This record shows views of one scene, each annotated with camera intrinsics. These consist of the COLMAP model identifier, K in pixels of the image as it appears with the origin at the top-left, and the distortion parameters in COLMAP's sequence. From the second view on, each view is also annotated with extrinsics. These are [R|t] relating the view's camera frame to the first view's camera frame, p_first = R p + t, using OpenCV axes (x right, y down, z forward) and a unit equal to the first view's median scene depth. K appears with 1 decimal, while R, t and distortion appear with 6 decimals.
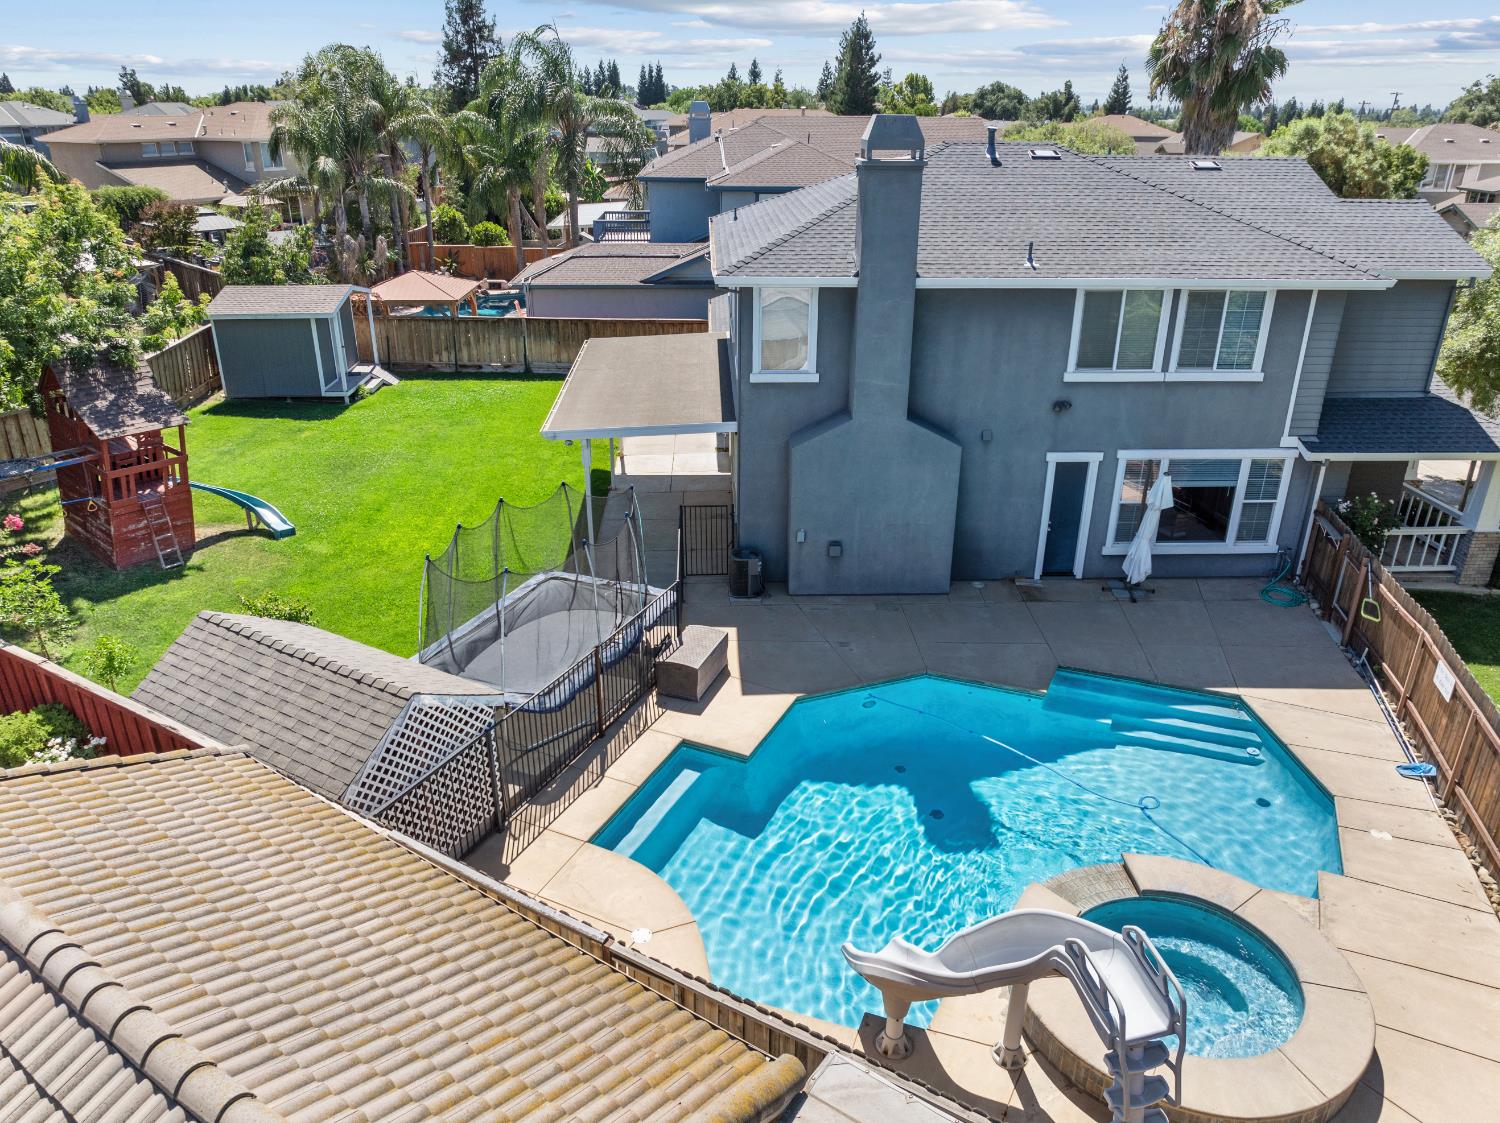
lens RADIAL K [[1061.5, 0, 751.1], [0, 1061.5, 563.2], [0, 0, 1]] dist [-0.032237, 0.024540]
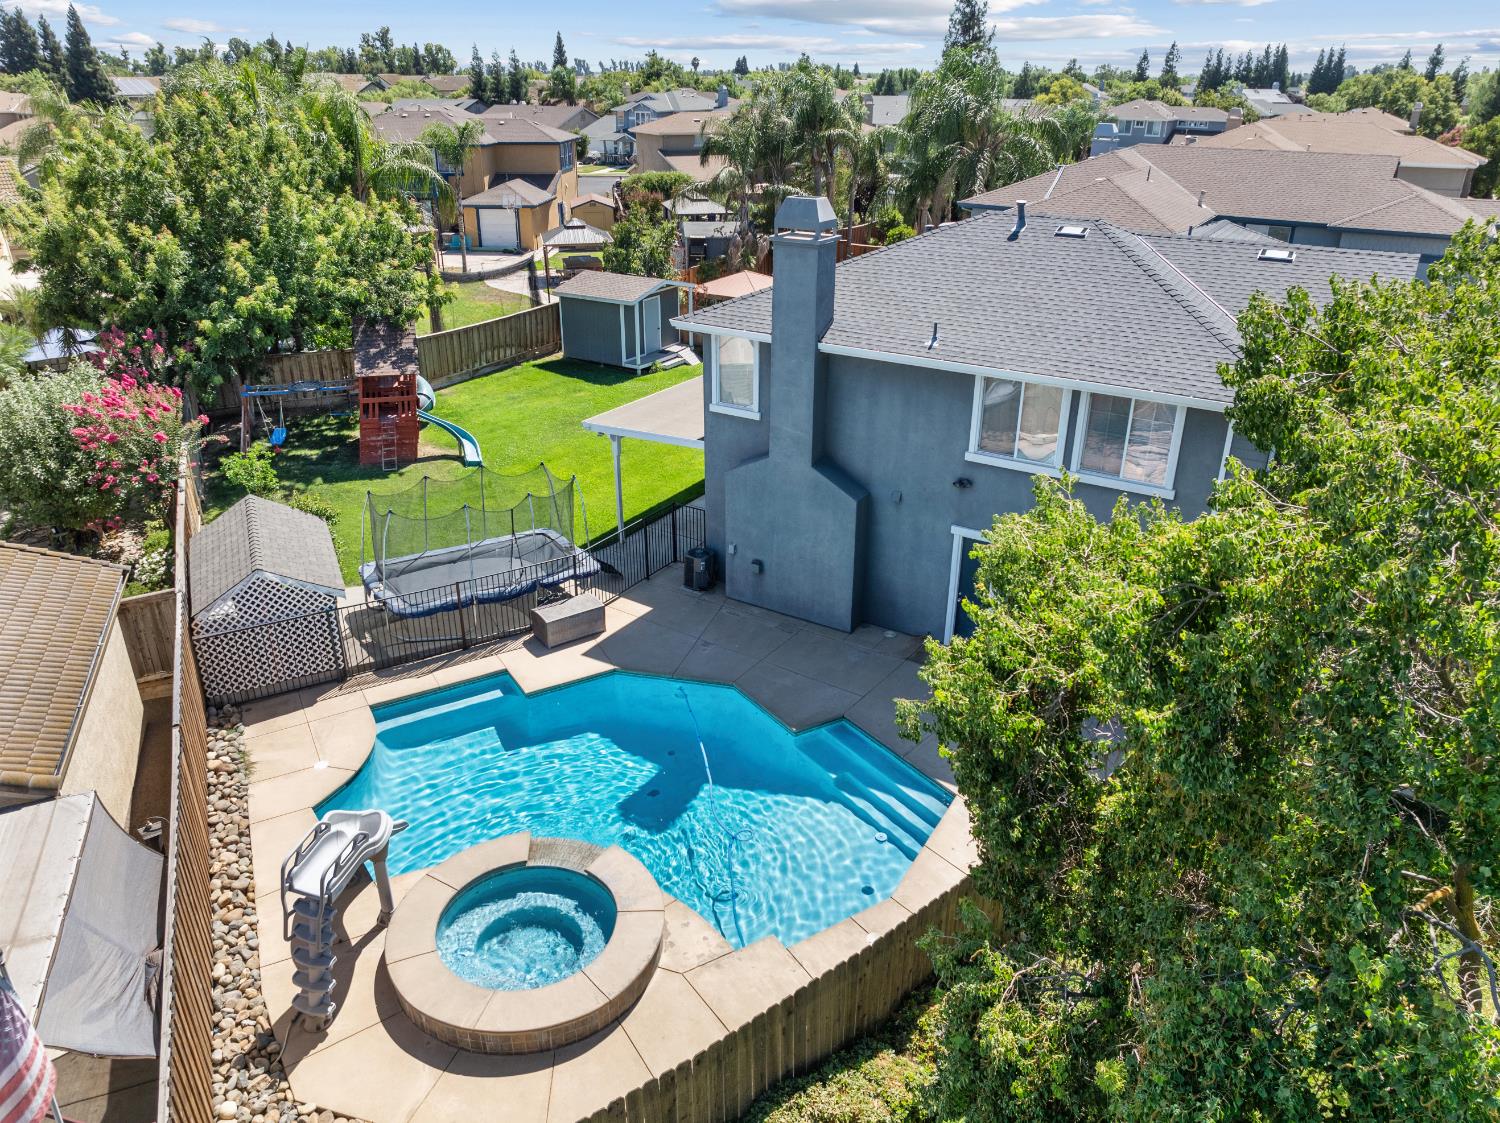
lens RADIAL K [[1061.5, 0, 751.1], [0, 1061.5, 563.2], [0, 0, 1]] dist [-0.032237, 0.024540]
pose [[0.822906, 0.238434, -0.515727, 0.682587], [-0.228071, 0.969969, 0.084526, -0.115852], [0.520393, 0.048066, 0.852573, 0.026255]]
